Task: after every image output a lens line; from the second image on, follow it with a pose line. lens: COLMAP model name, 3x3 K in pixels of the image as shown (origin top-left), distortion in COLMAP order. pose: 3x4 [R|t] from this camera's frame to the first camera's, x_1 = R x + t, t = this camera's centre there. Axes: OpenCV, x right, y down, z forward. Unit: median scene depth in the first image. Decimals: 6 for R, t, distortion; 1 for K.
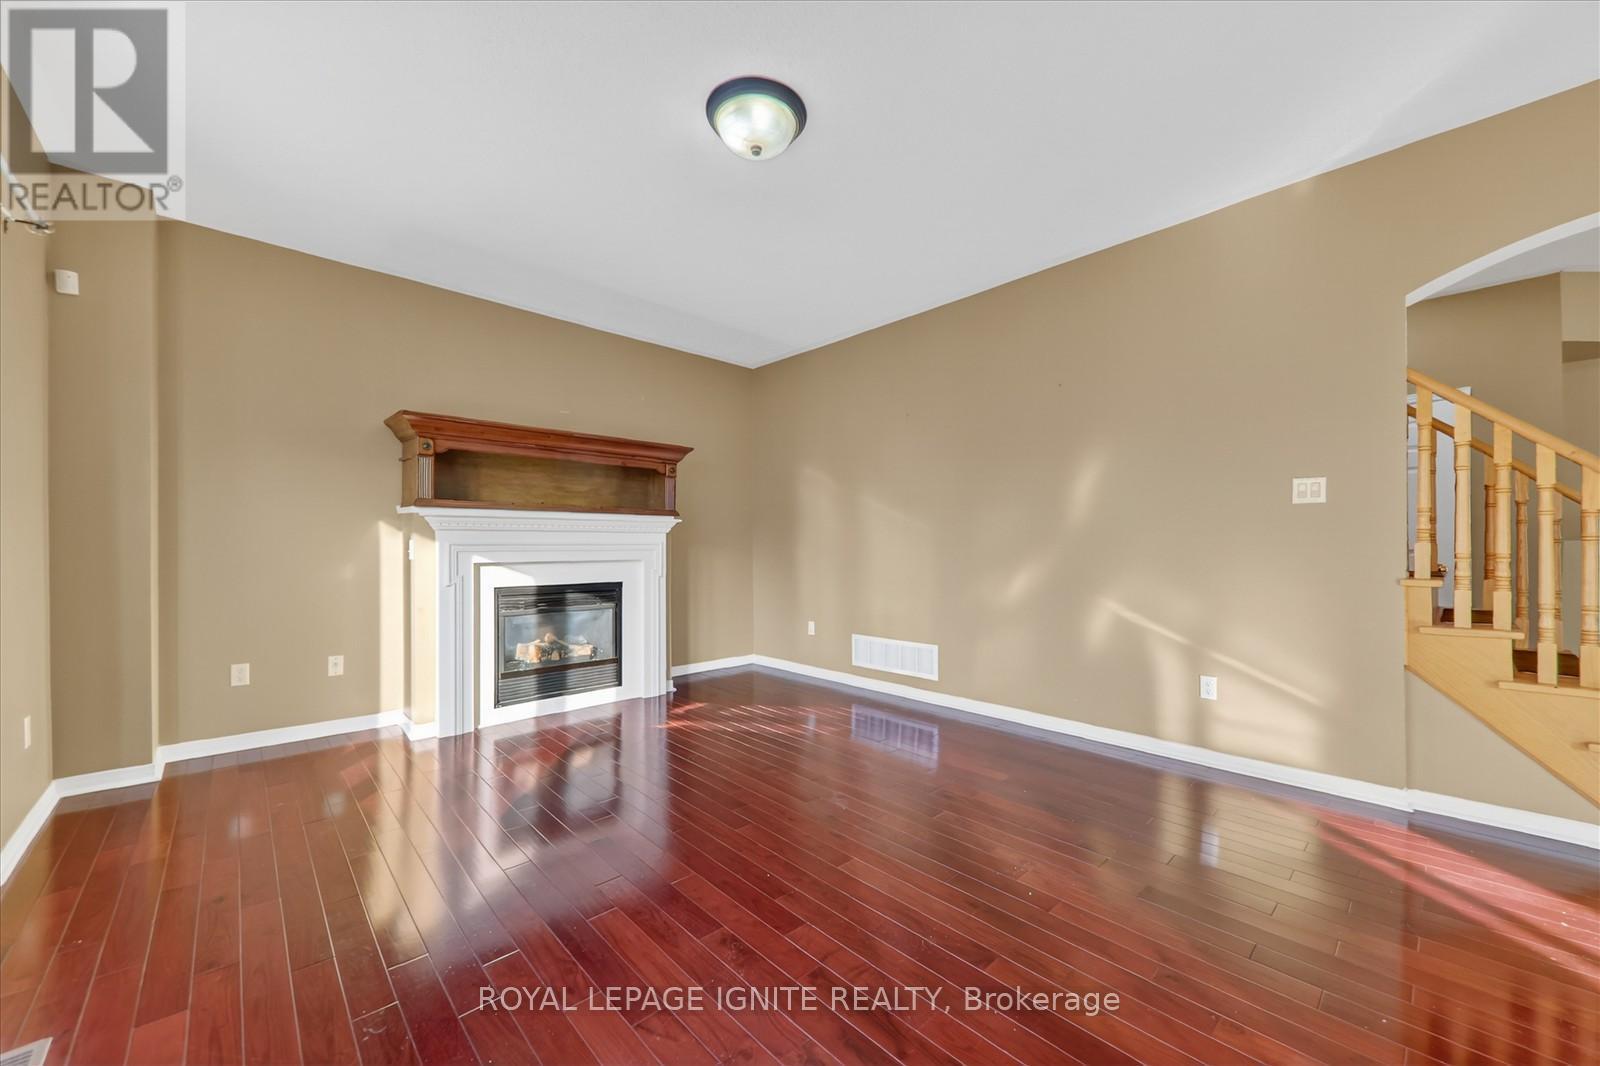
lens RADIAL K [[604.5, 0, 796.1], [0, 604.5, 545.2], [0, 0, 1]] dist [-0.000535, -0.000307]
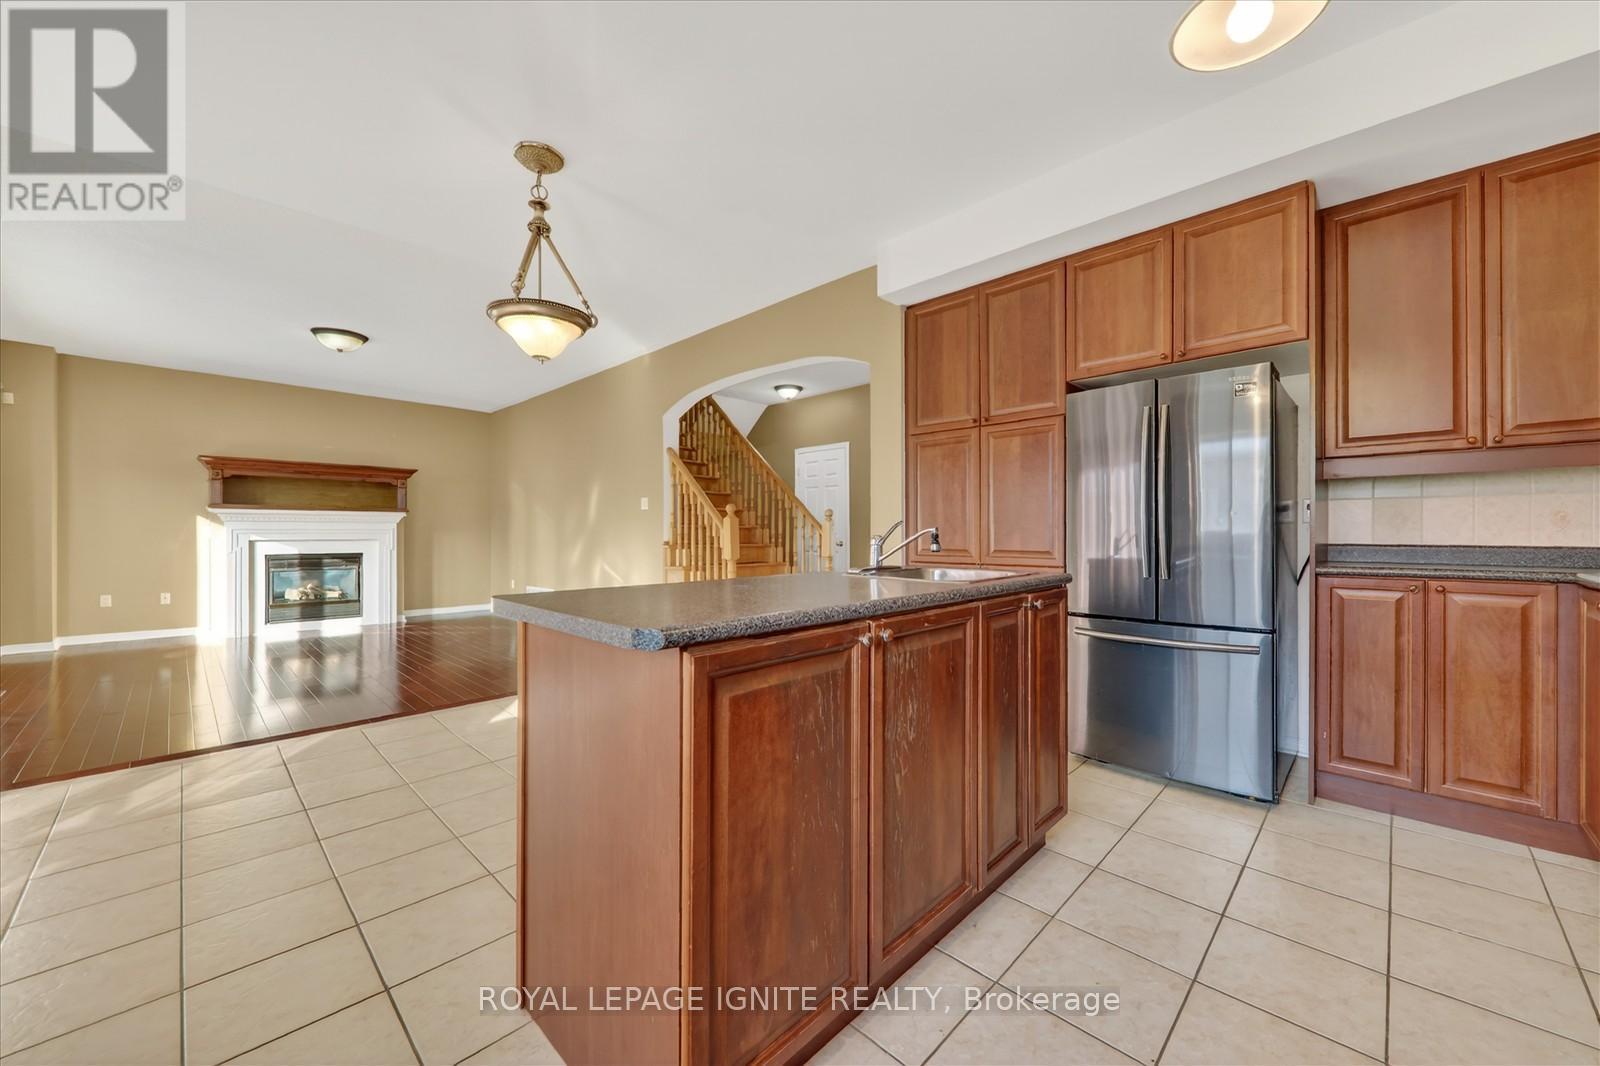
lens RADIAL K [[597.1, 0, 800.0], [0, 597.1, 533.0], [0, 0, 1]] dist [0.000241, -0.002507]
pose [[0.999056, 0.001921, 0.043391, 0.856106], [-0.001839, 0.999996, -0.001919, 0.008735], [-0.043394, 0.001837, 0.999056, -0.689111]]
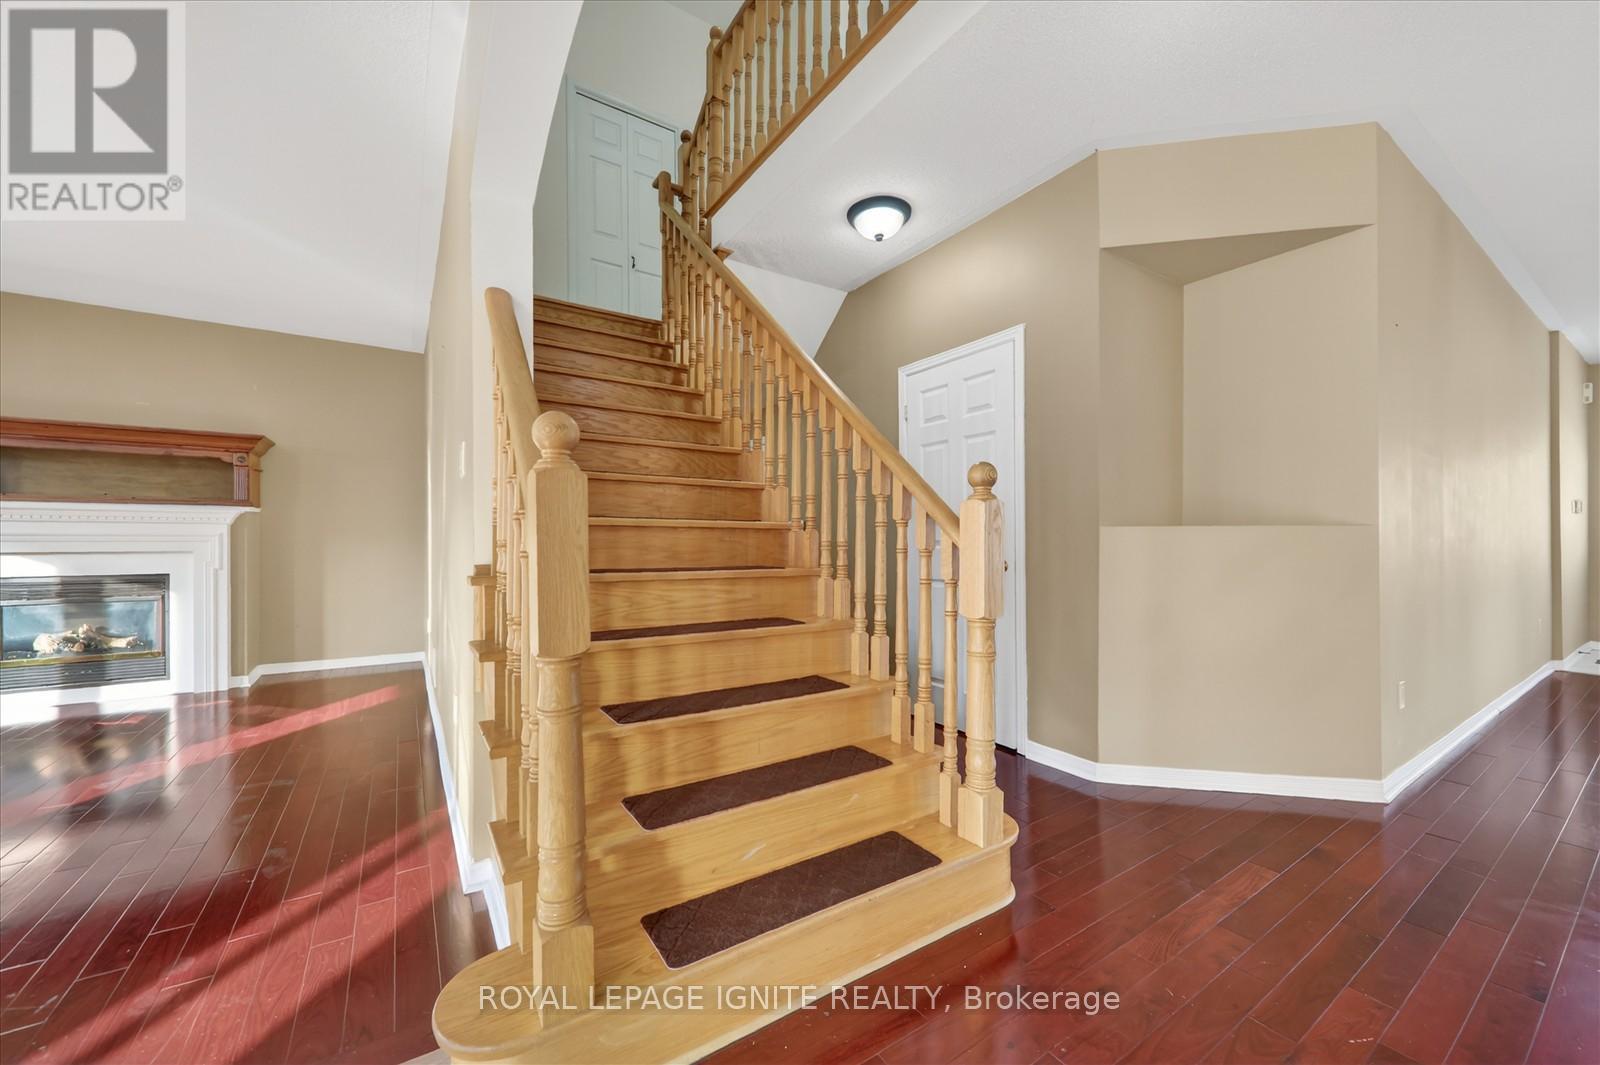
lens RADIAL K [[604.5, 0, 796.1], [0, 604.5, 544.7], [0, 0, 1]] dist [-0.000535, -0.000307]
pose [[0.985475, 0.002282, -0.169808, 0.921812], [-0.001471, 0.999987, 0.004900, 0.007455], [0.169817, -0.004579, 0.985465, 0.208635]]
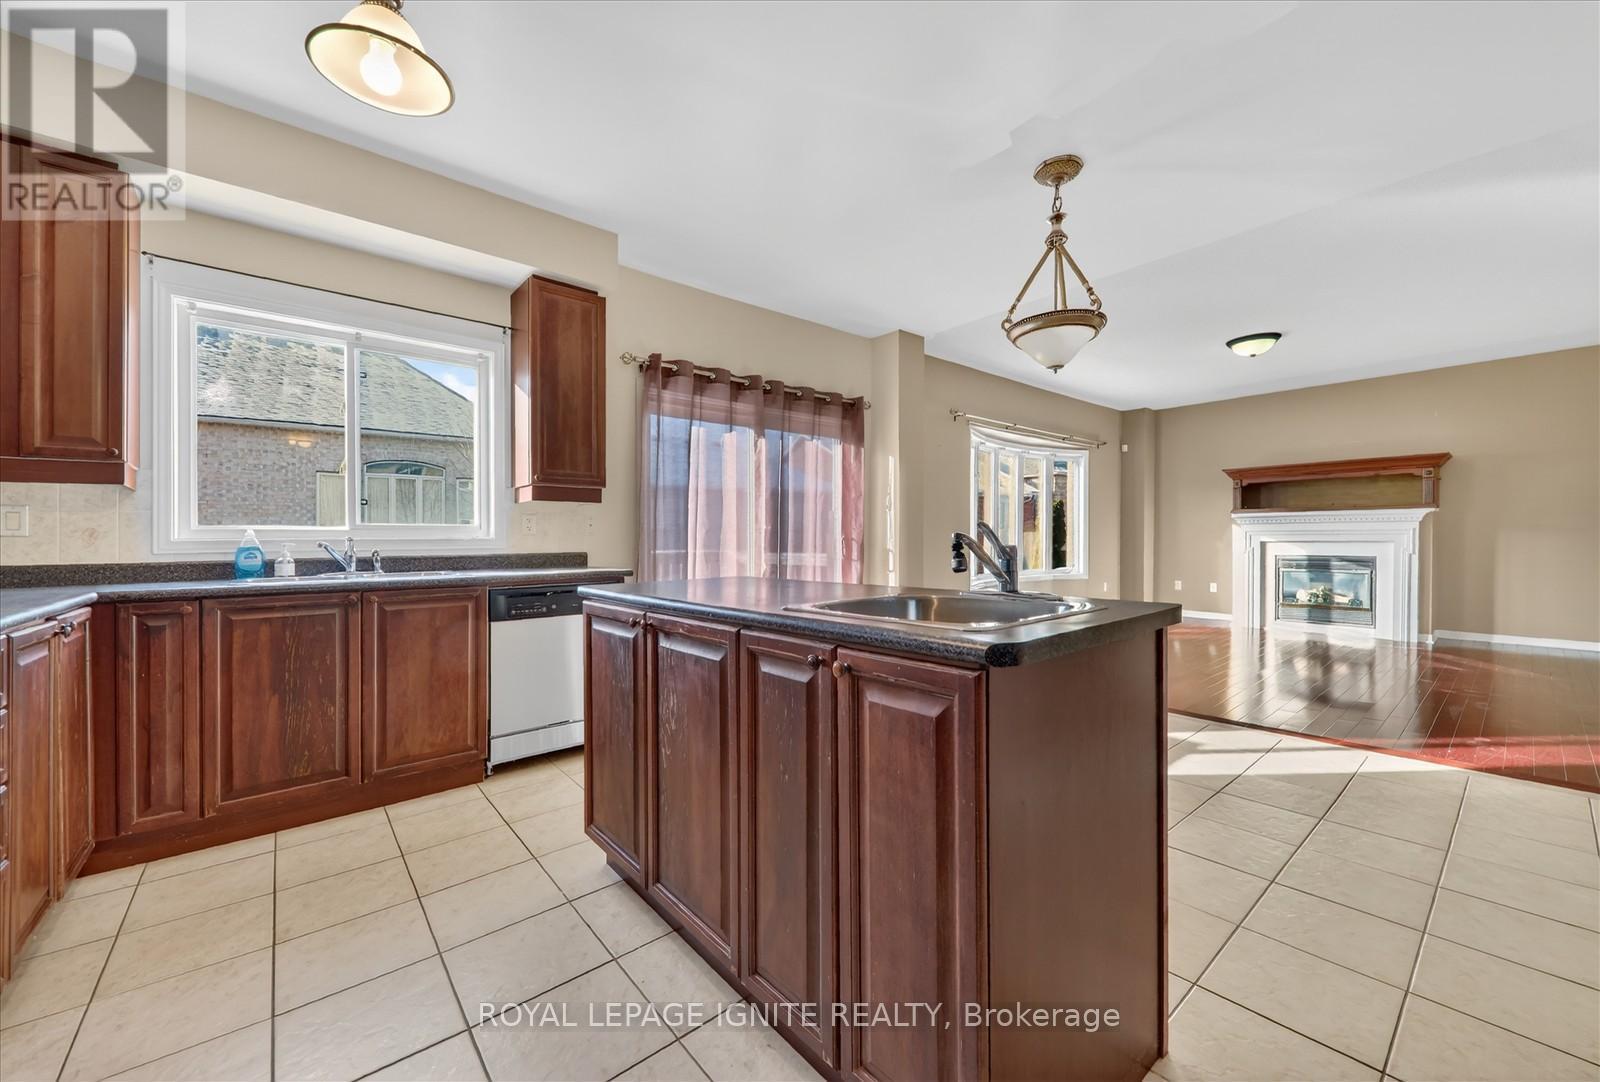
lens RADIAL K [[611.9, 0, 800.0], [0, 611.9, 541.0], [0, 0, 1]] dist [0.000744, 0.000090]
pose [[-0.045595, 0.004316, -0.998951, 1.279783], [0.006043, 0.999974, 0.004045, 0.010871], [0.998942, -0.005852, -0.045620, -0.311906]]
